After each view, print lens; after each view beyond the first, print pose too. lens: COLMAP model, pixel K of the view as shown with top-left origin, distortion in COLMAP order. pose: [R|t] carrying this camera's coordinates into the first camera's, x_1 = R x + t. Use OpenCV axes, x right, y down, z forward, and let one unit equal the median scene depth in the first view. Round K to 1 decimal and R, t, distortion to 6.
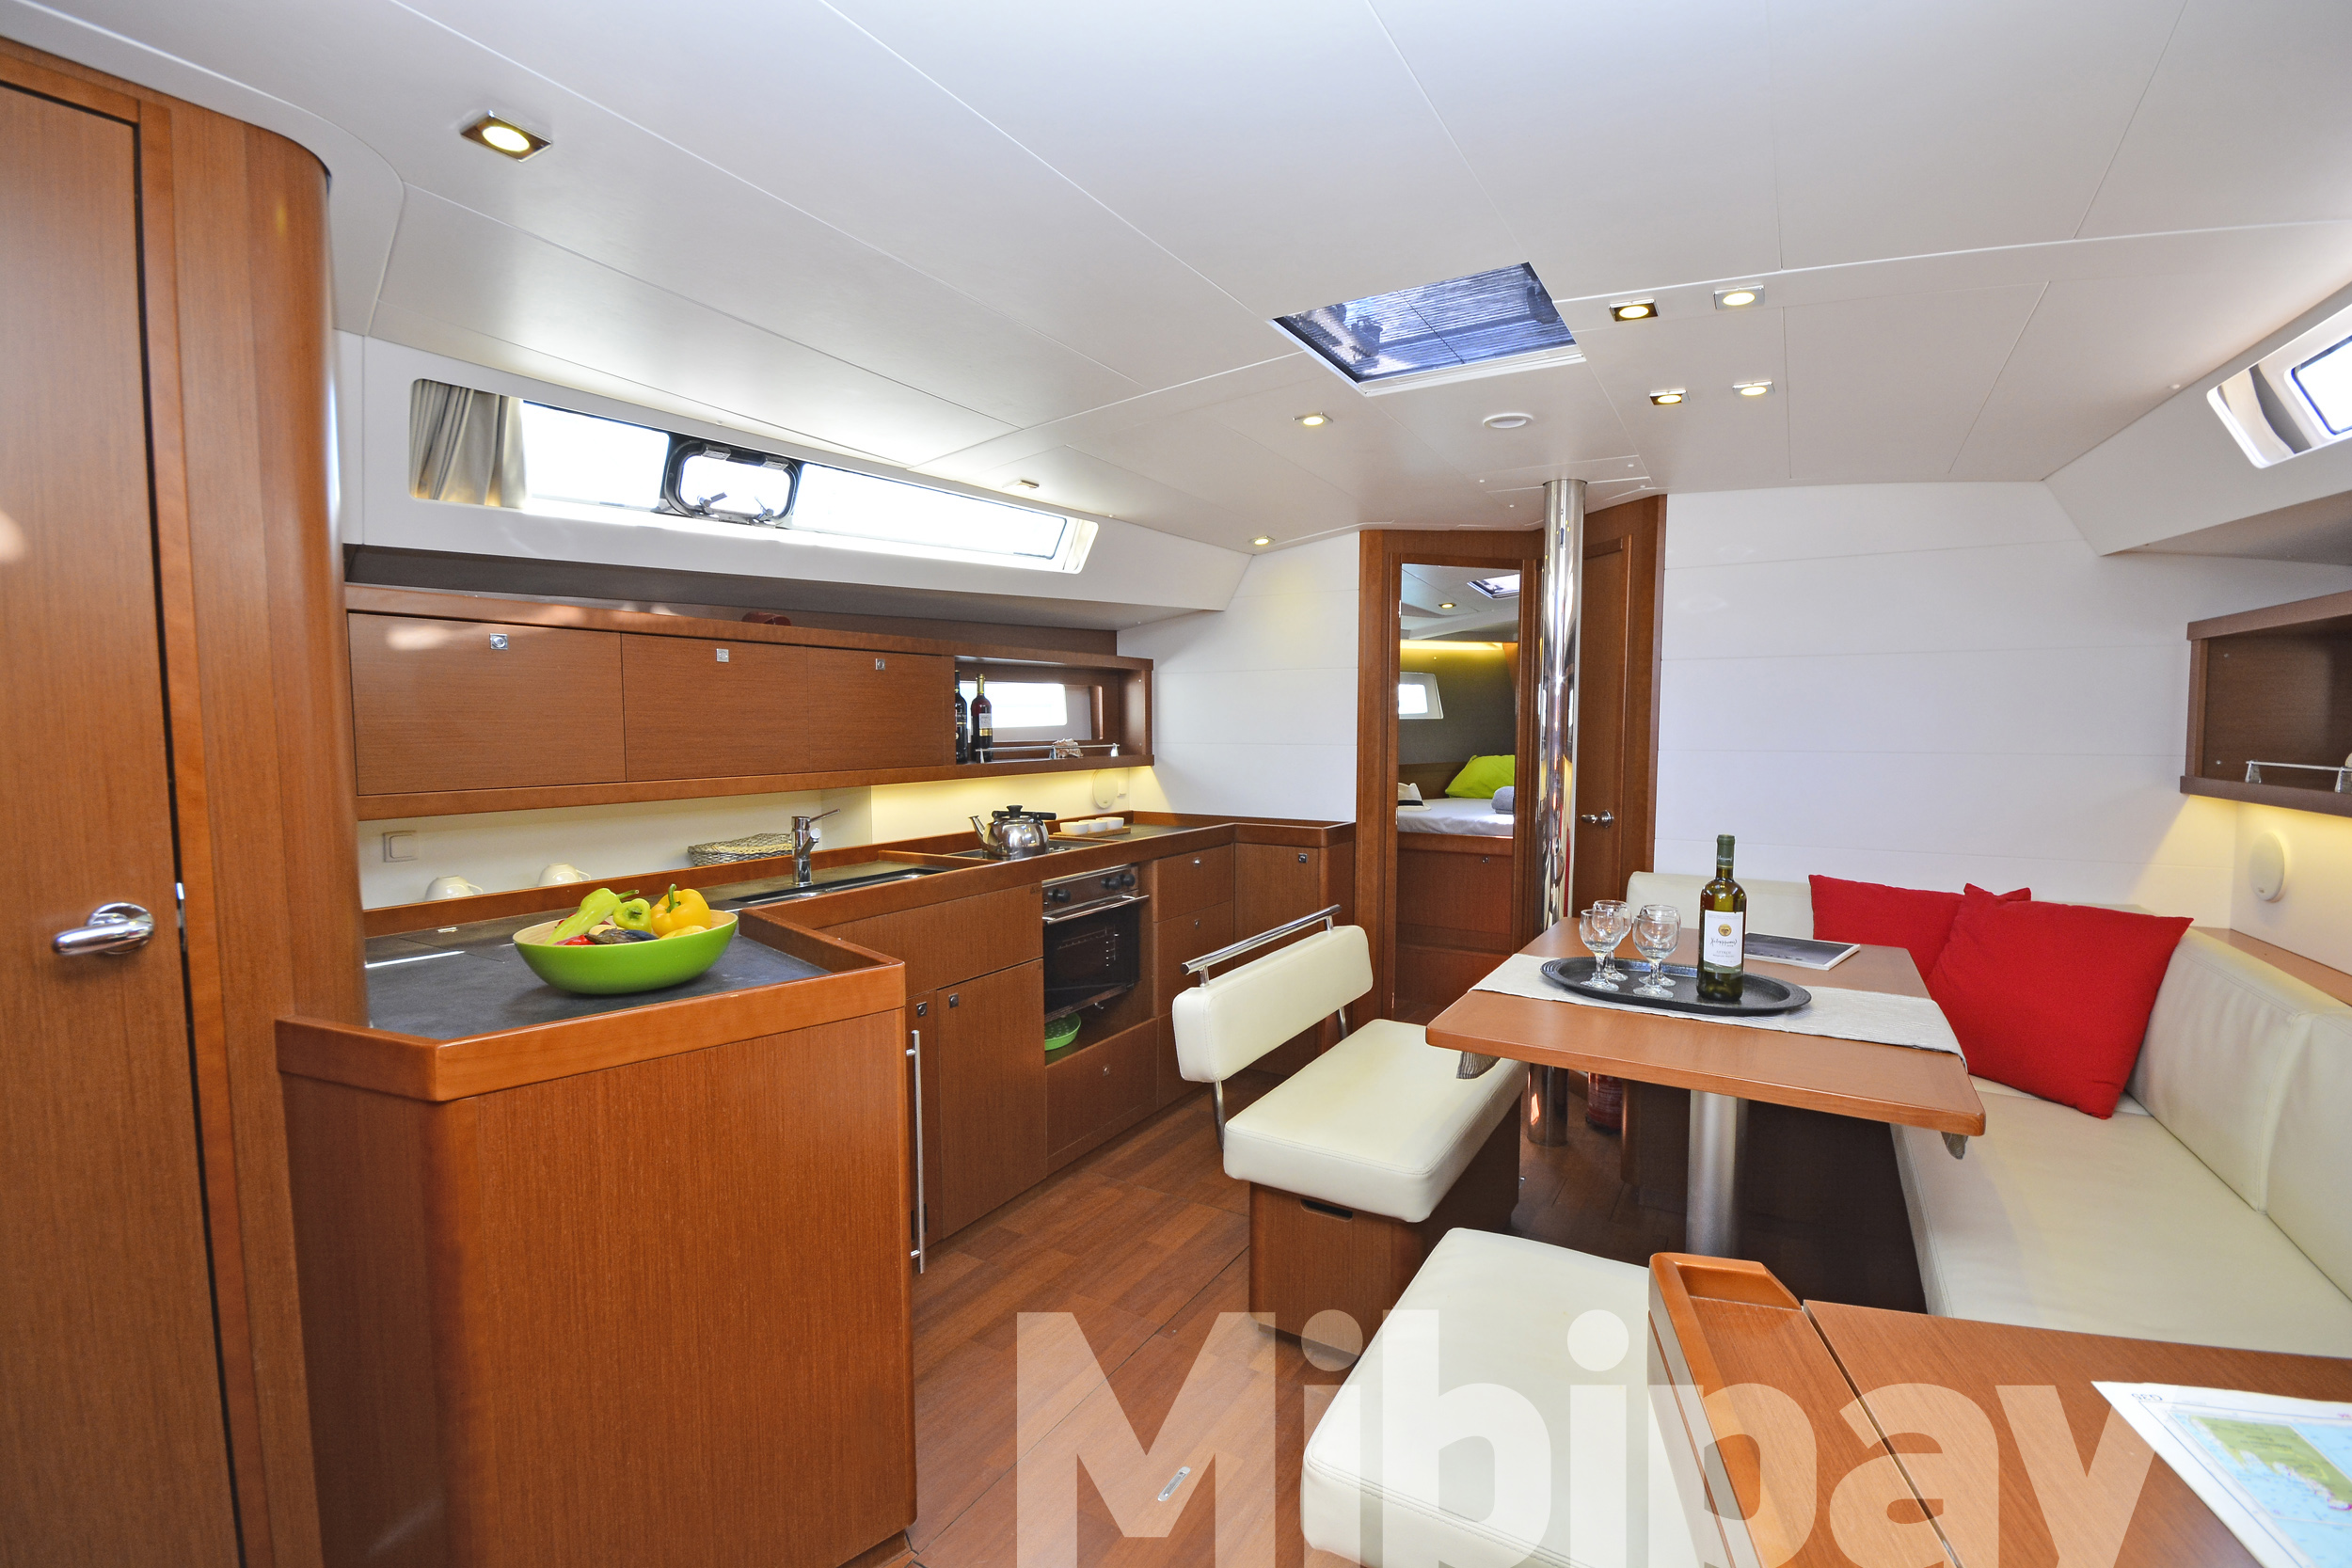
lens RADIAL K [[1043.1, 0, 1175.5], [0, 1043.1, 786.5], [0, 0, 1]] dist [0.001139, 0.000124]
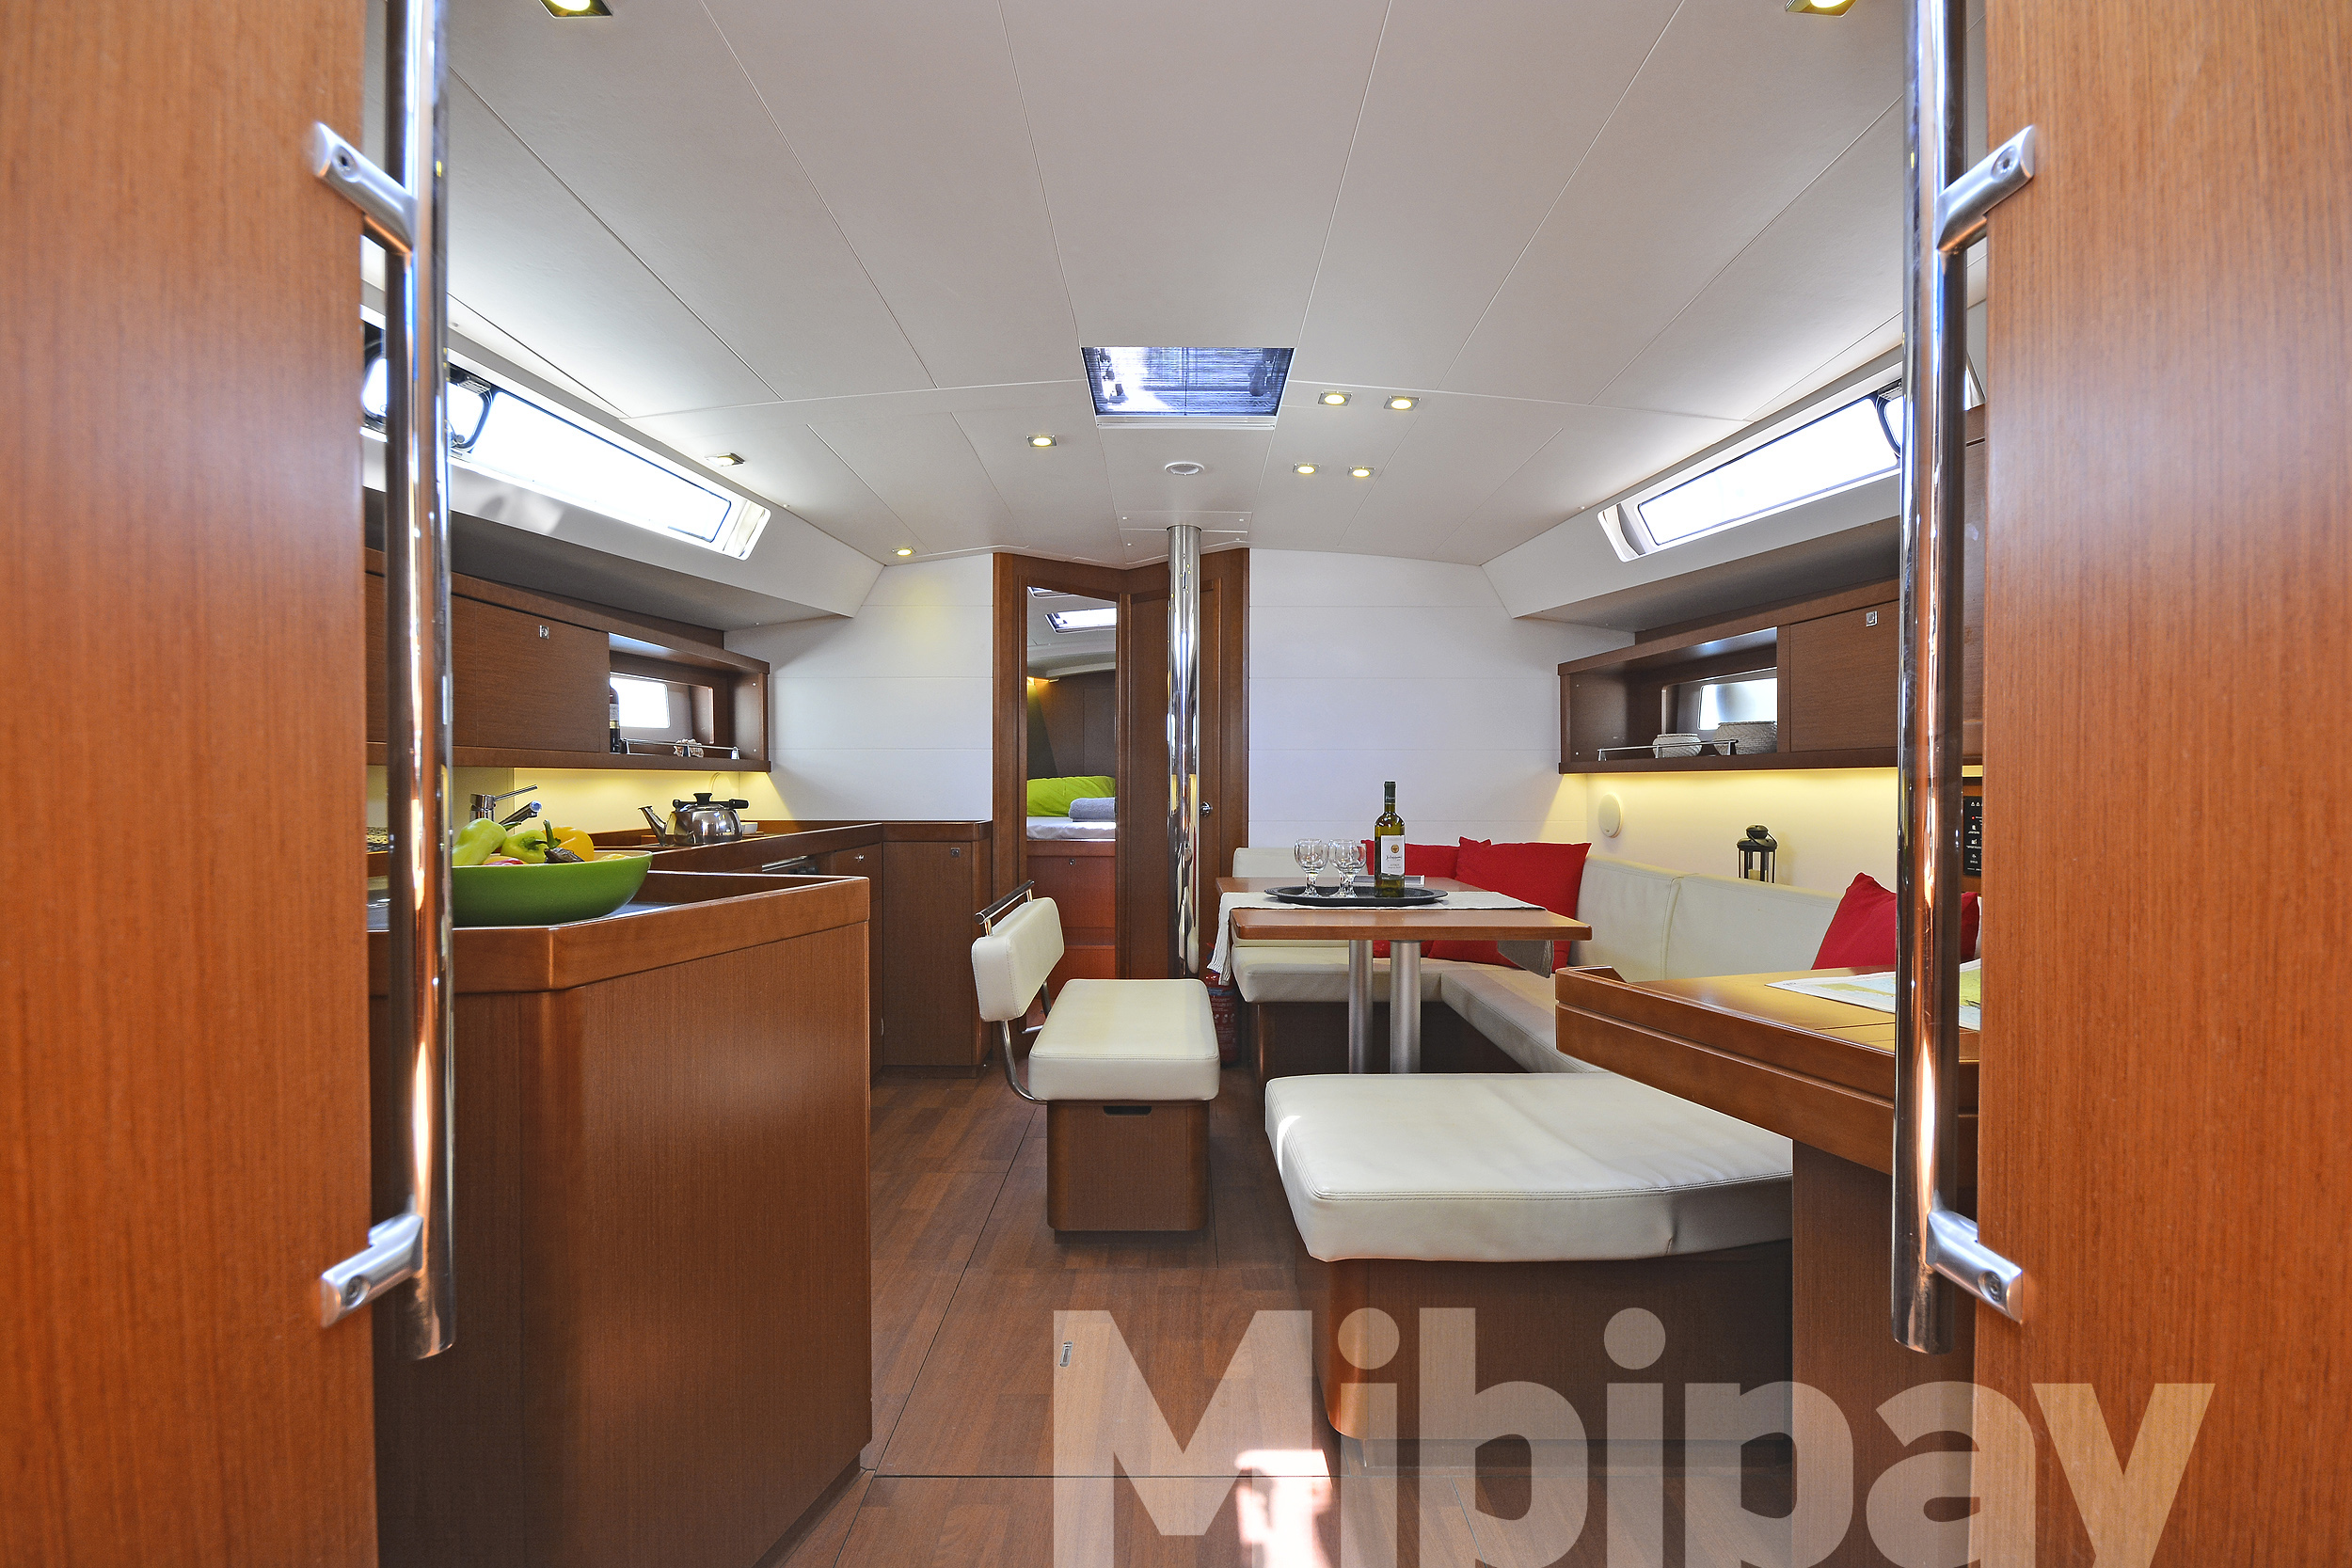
lens RADIAL K [[1045.0, 0, 1176.0], [0, 1045.0, 784.0], [0, 0, 1]] dist [0.000683, 0.000253]
pose [[0.858351, -0.001356, 0.513062, -0.316528], [0.031834, 0.998211, -0.050618, 0.082778], [-0.512075, 0.059781, 0.856858, -0.032196]]
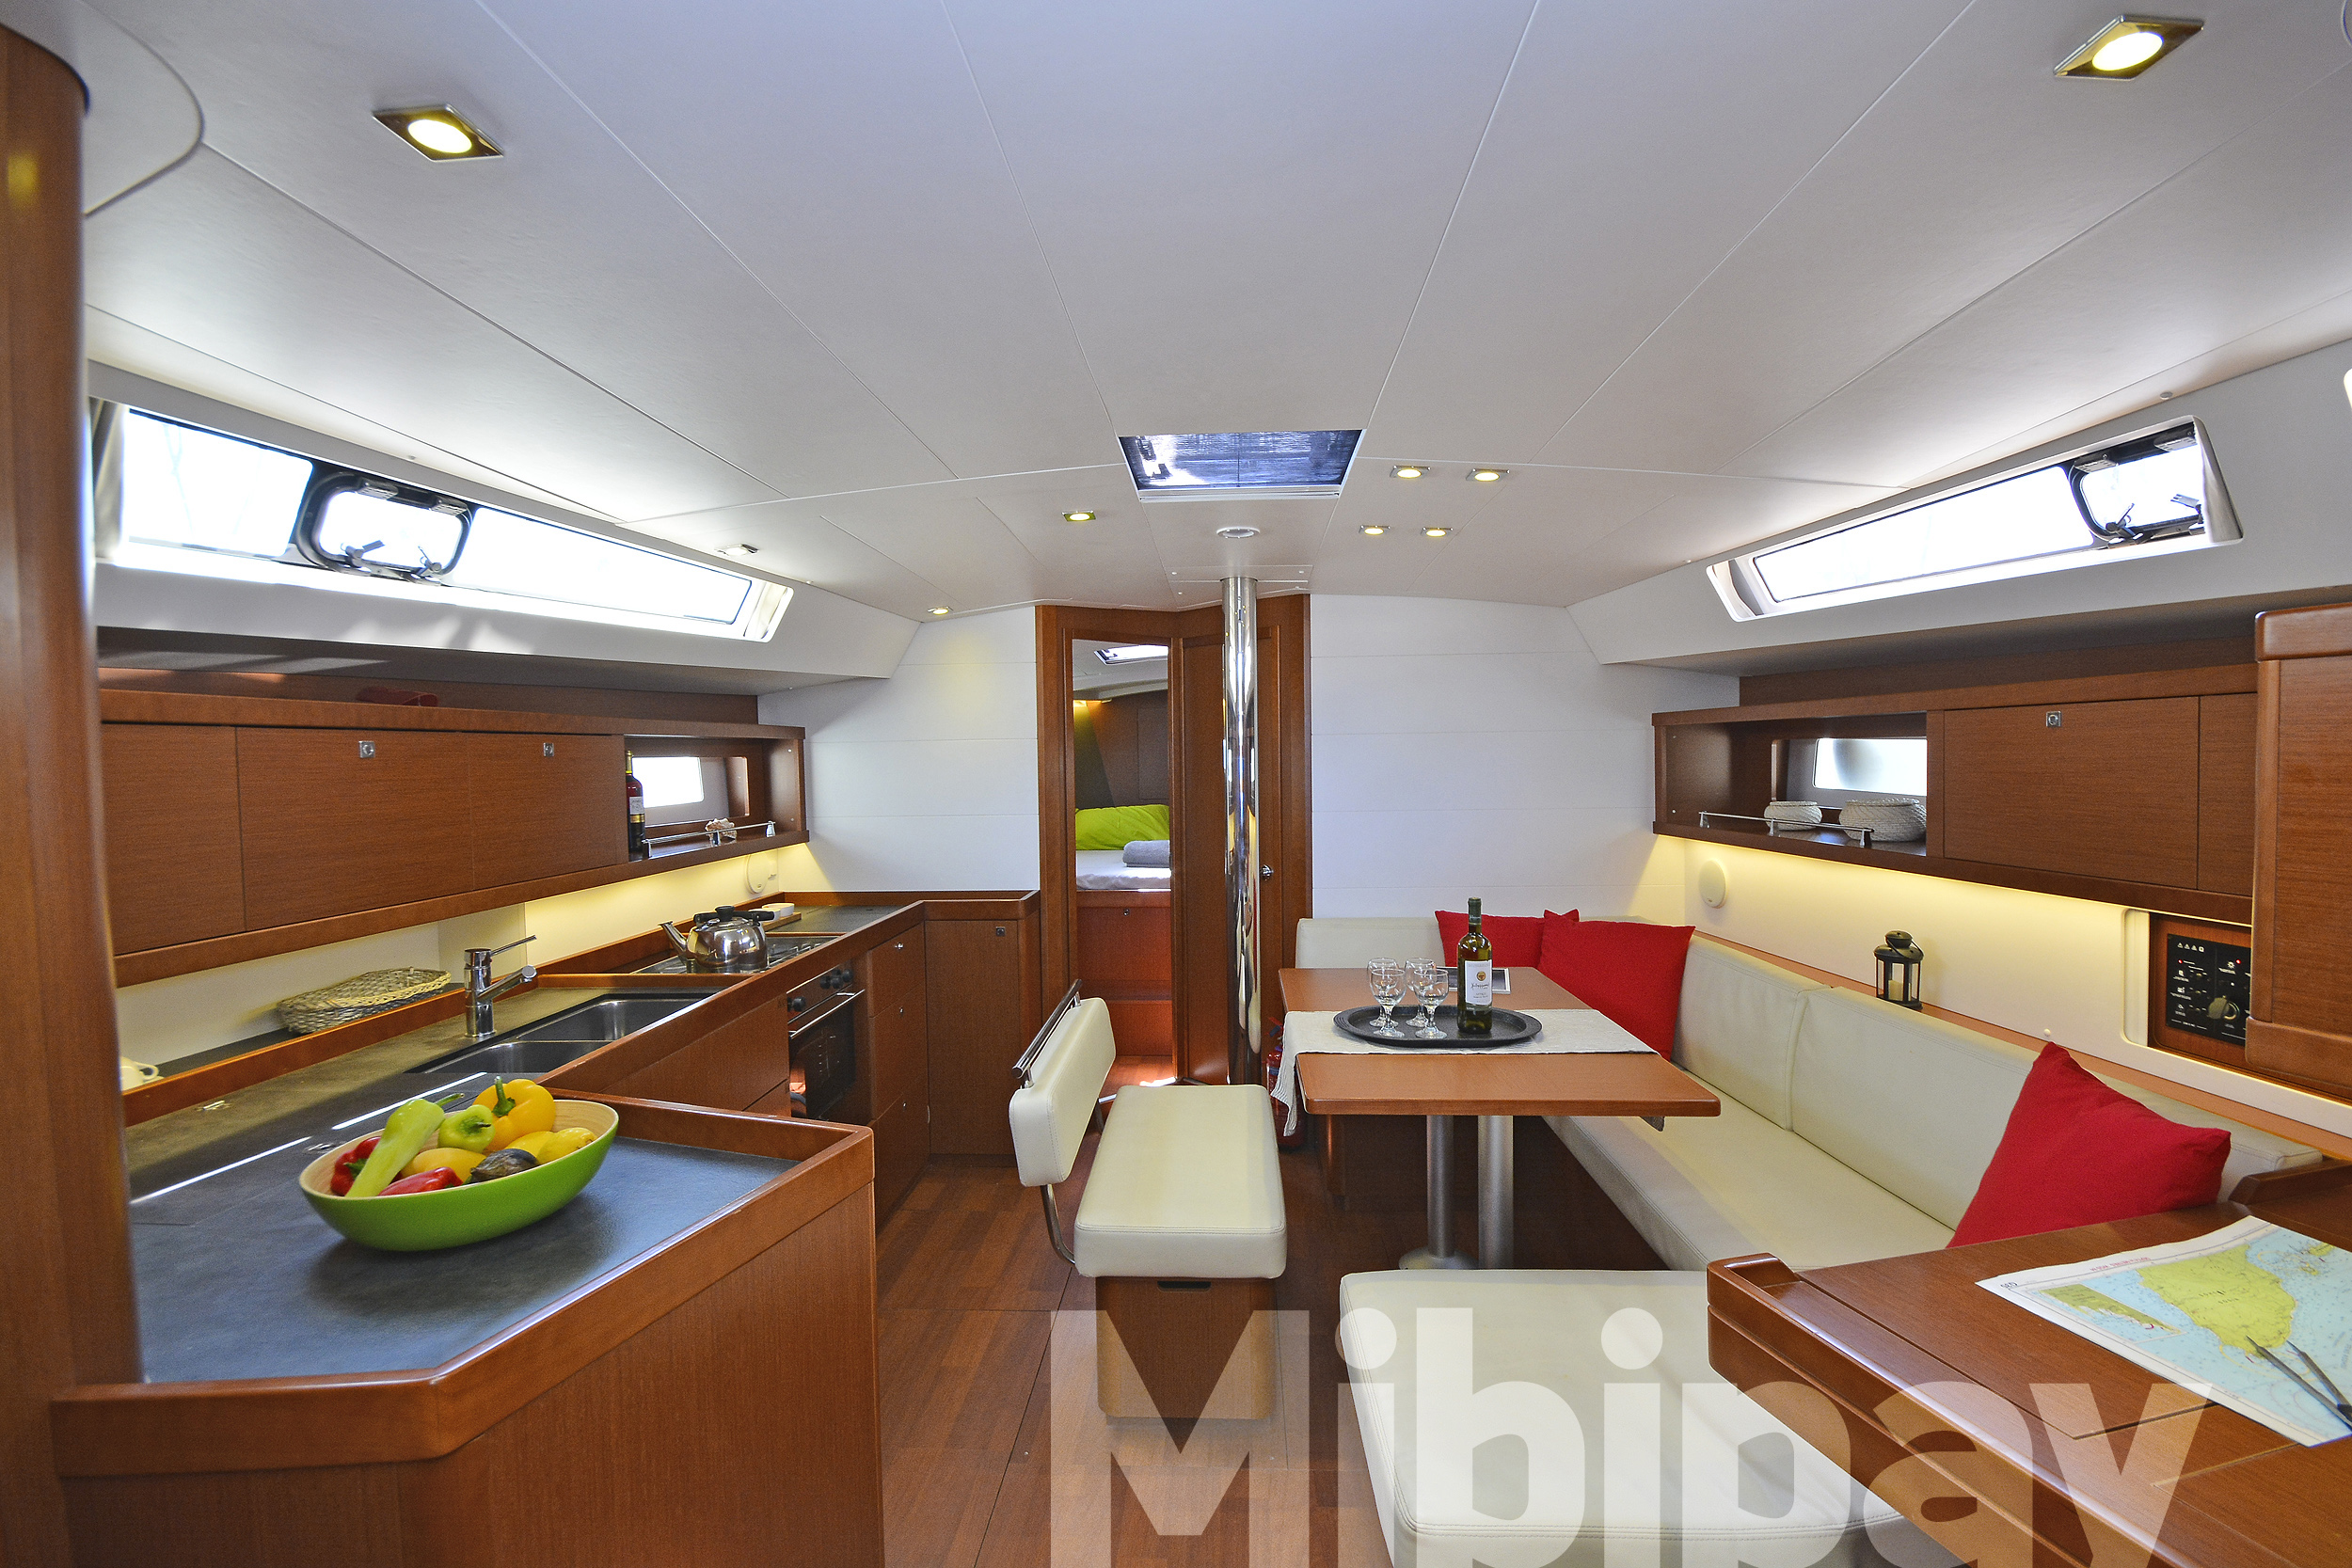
lens RADIAL K [[1043.1, 0, 1175.5], [0, 1043.1, 786.5], [0, 0, 1]] dist [0.001139, 0.000124]
pose [[0.885754, -0.028108, 0.463302, -0.259127], [0.044675, 0.998693, -0.024822, -0.051441], [-0.461999, 0.042684, 0.885853, 0.050441]]
